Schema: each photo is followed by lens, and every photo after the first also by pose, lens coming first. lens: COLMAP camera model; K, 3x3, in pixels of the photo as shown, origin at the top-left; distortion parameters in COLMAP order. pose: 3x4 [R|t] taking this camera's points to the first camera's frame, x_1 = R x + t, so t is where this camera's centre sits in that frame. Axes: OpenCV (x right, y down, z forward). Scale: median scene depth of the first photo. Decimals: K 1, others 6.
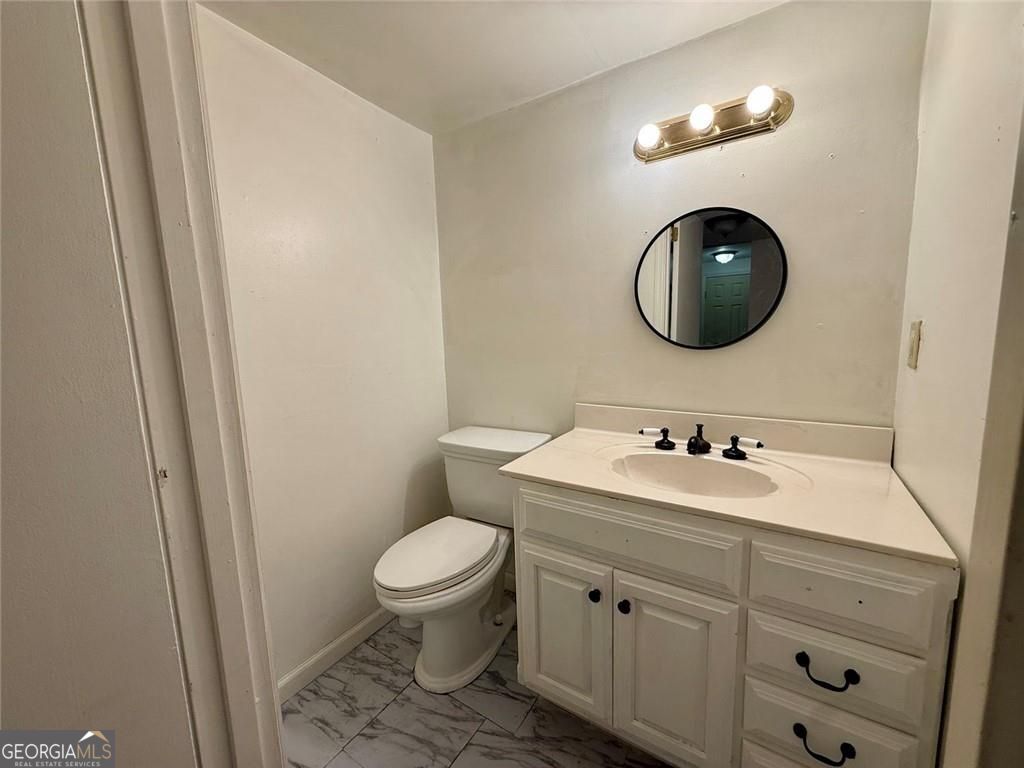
lens RADIAL K [[410.8, 0, 509.7], [0, 410.8, 383.9], [0, 0, 1]] dist [-0.001614, -0.000275]
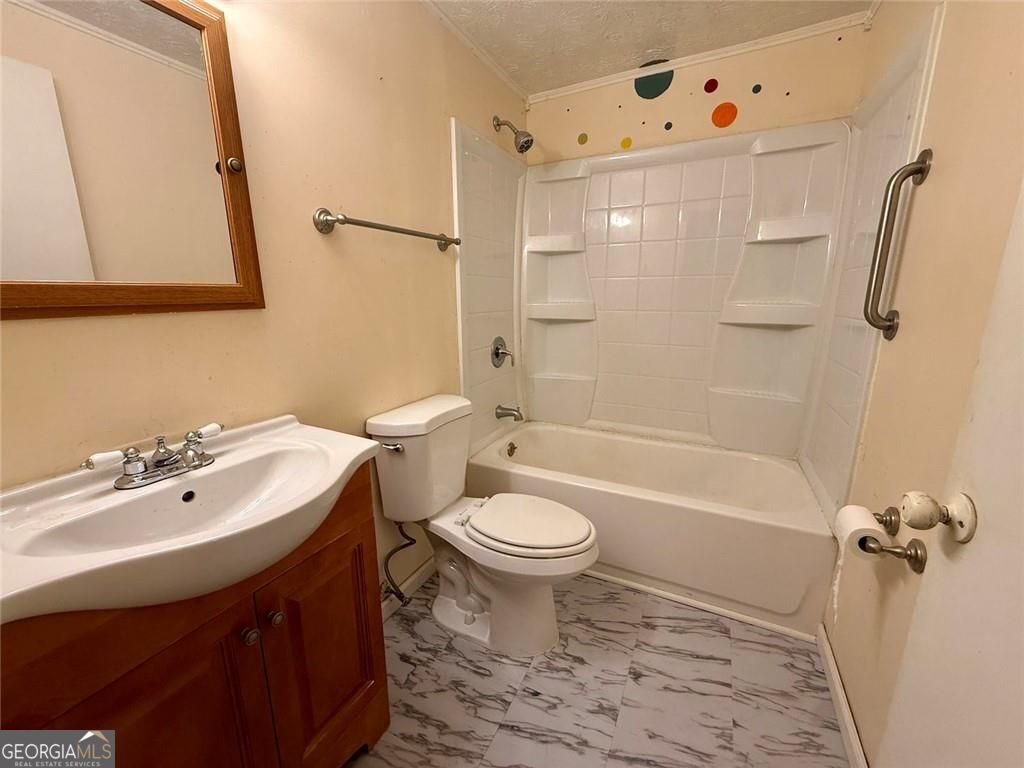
lens RADIAL K [[410.8, 0, 509.7], [0, 410.8, 383.9], [0, 0, 1]] dist [-0.001614, -0.000275]
pose [[-0.993304, 0.064163, -0.096076, -0.446261], [0.026632, 0.936372, 0.349997, -0.240569], [0.112420, 0.345095, -0.931811, 1.635269]]
